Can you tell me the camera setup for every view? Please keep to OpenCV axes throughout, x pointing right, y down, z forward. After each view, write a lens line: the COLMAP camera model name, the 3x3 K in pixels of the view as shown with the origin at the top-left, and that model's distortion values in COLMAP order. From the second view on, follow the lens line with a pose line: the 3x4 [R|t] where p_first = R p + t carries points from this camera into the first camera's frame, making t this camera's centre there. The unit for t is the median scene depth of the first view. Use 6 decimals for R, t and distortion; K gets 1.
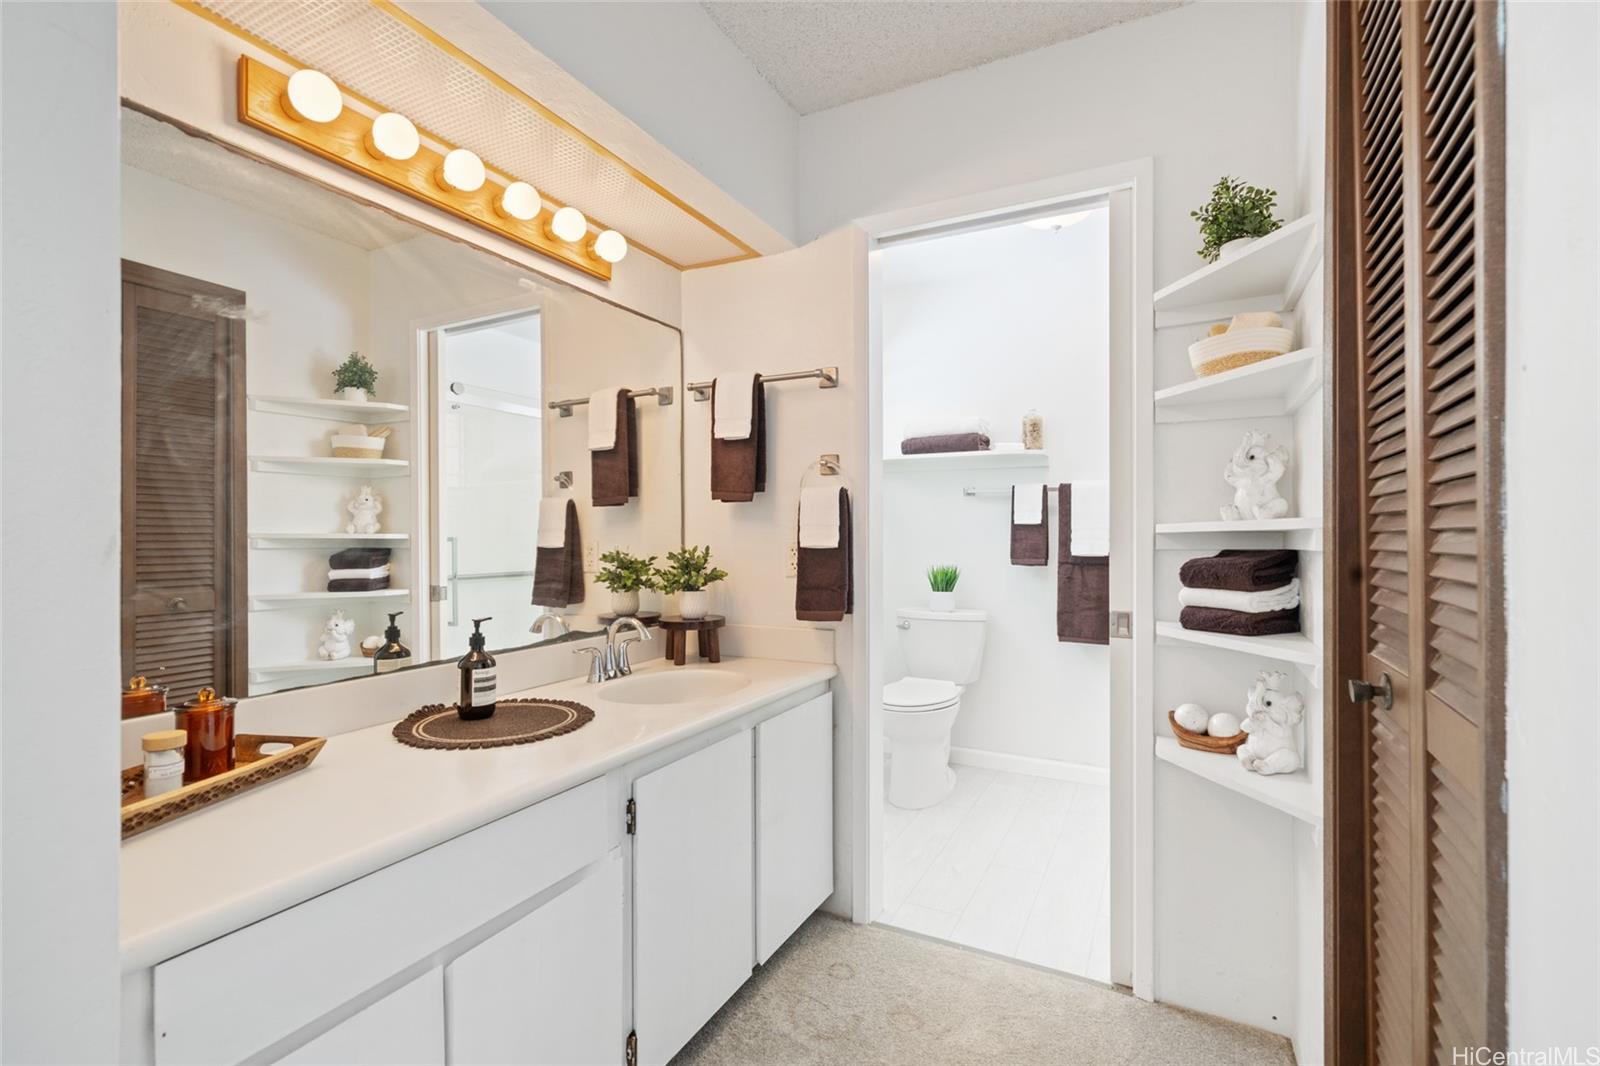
lens RADIAL K [[747.6, 0, 803.1], [0, 747.6, 534.3], [0, 0, 1]] dist [0.000406, 0.000274]
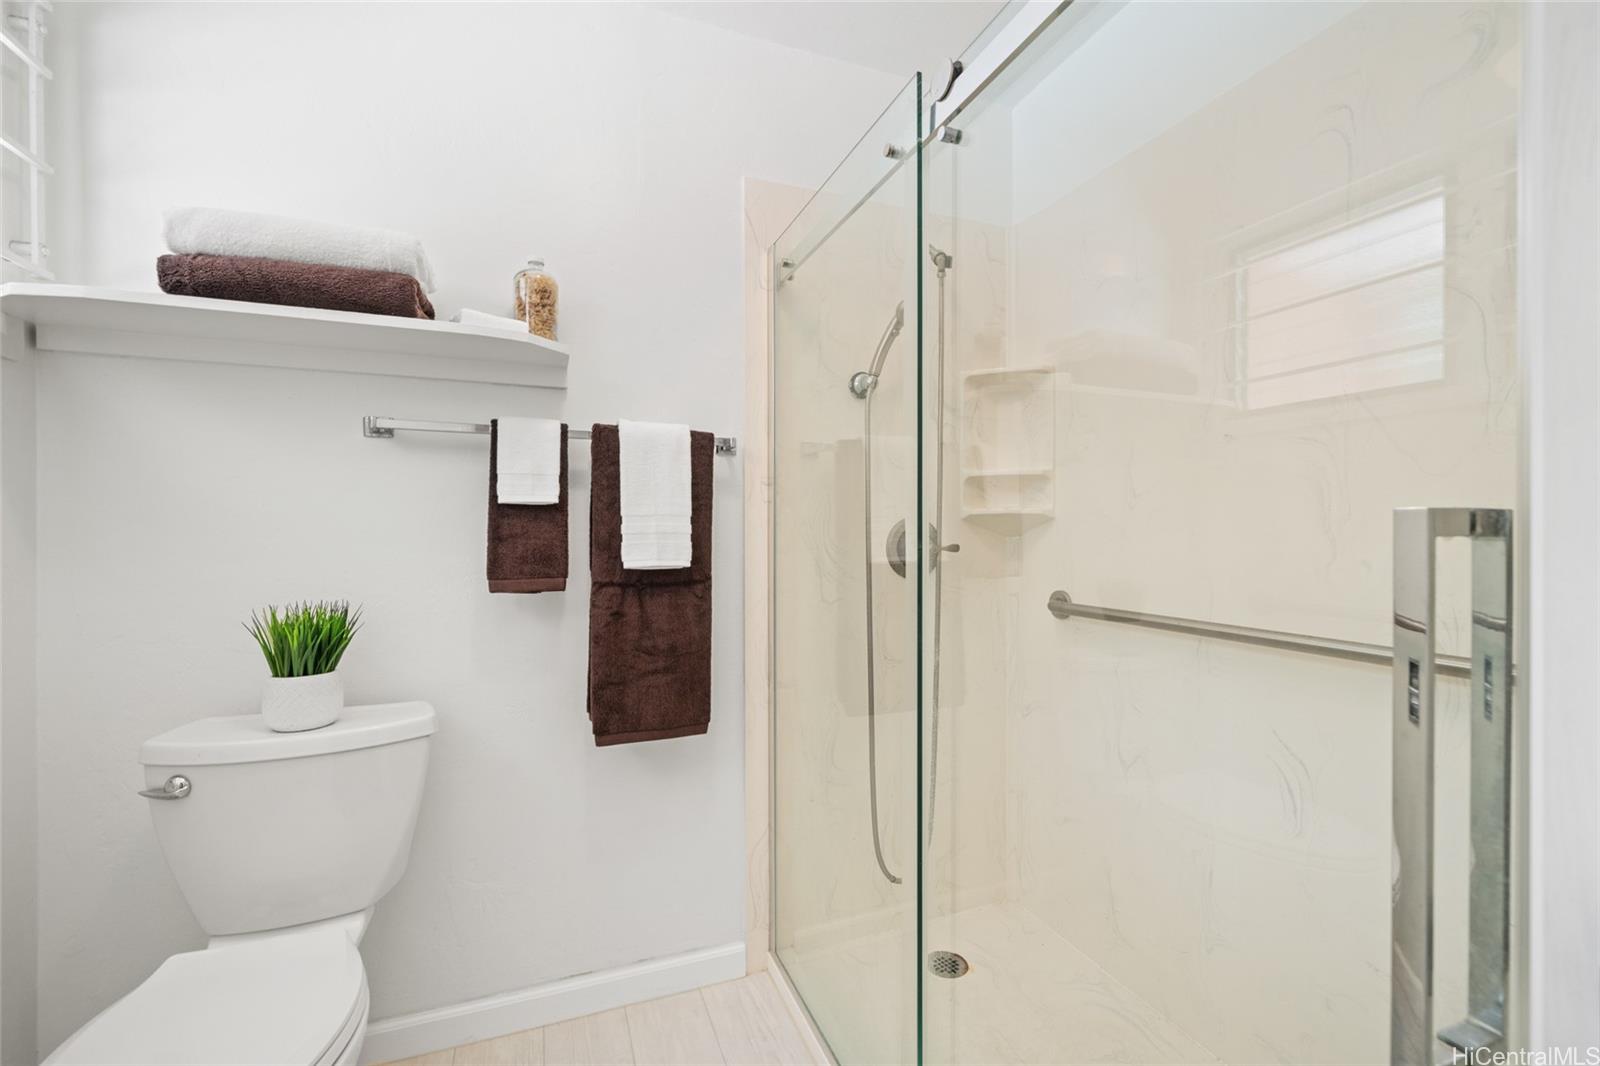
lens RADIAL K [[681.6, 0, 803.4], [0, 681.6, 531.7], [0, 0, 1]] dist [-0.001056, 0.000274]
pose [[0.666382, -0.000495, 0.745611, 0.101679], [-0.000646, 0.999999, 0.001242, 0.003081], [-0.745611, -0.001309, 0.666381, 0.607807]]
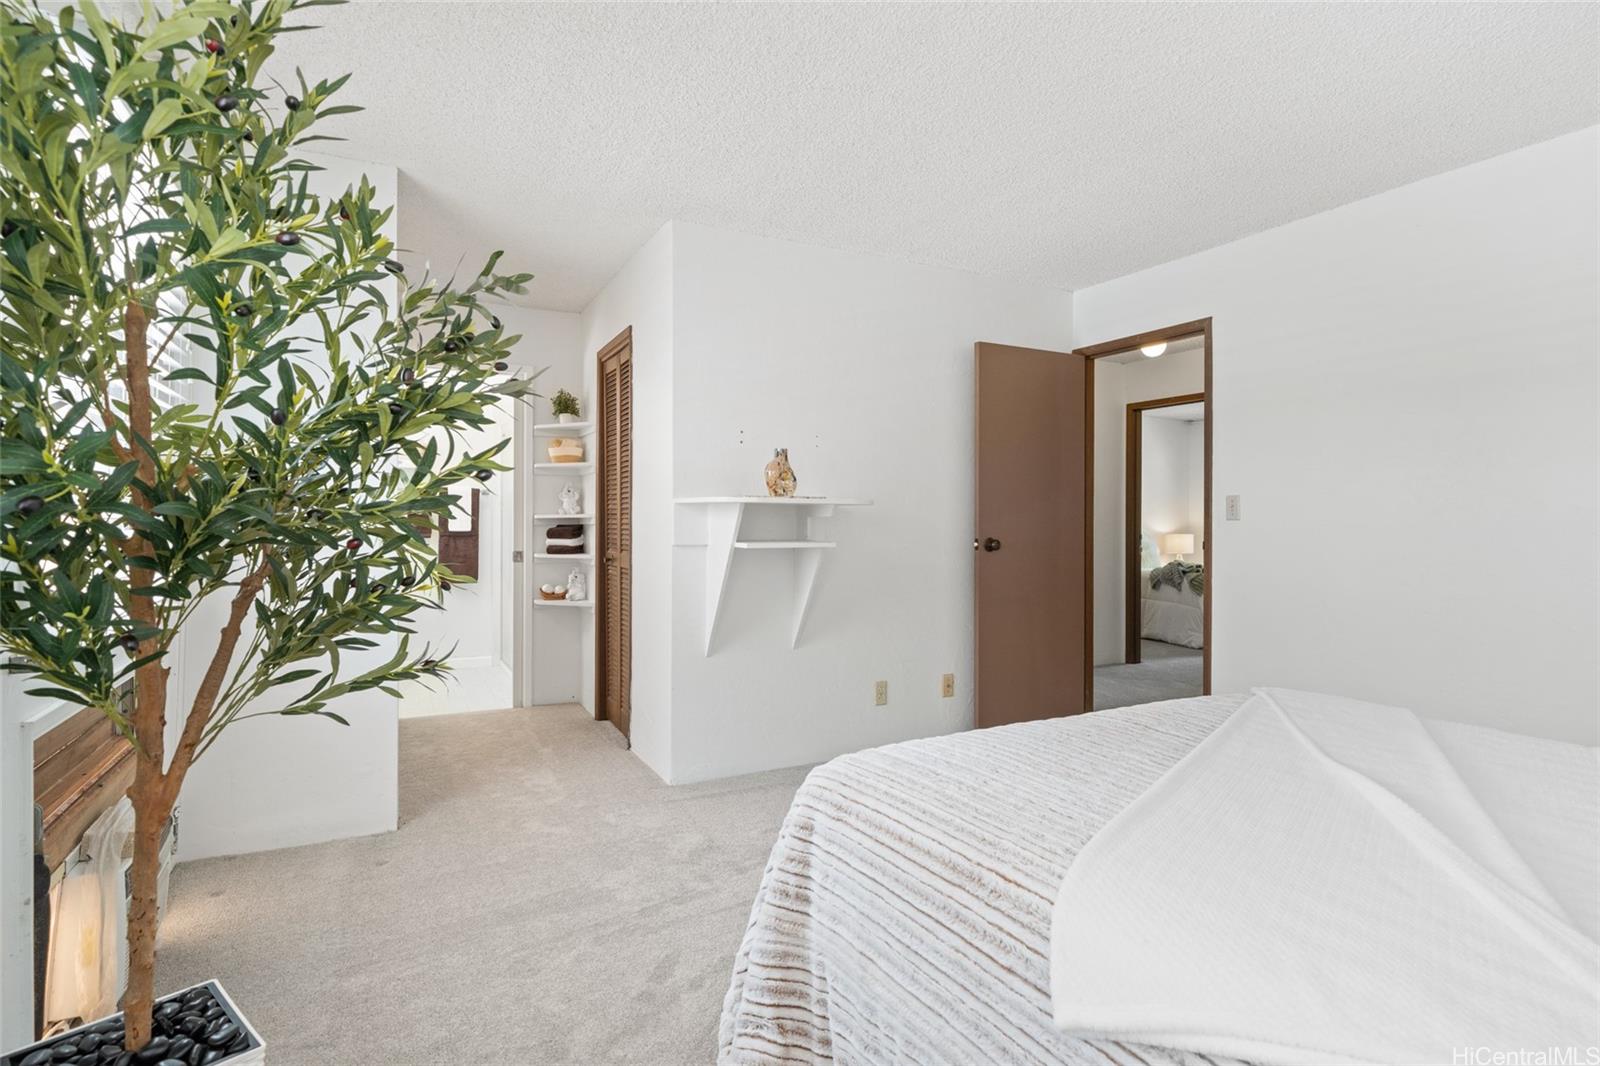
lens RADIAL K [[775.7, 0, 802.4], [0, 775.7, 524.8], [0, 0, 1]] dist [-0.001133, 0.000396]
pose [[0.587333, 0.003328, 0.809339, -0.582910], [-0.008419, 0.999963, 0.001997, 0.004068], [-0.809302, -0.007987, 0.587339, -0.664368]]
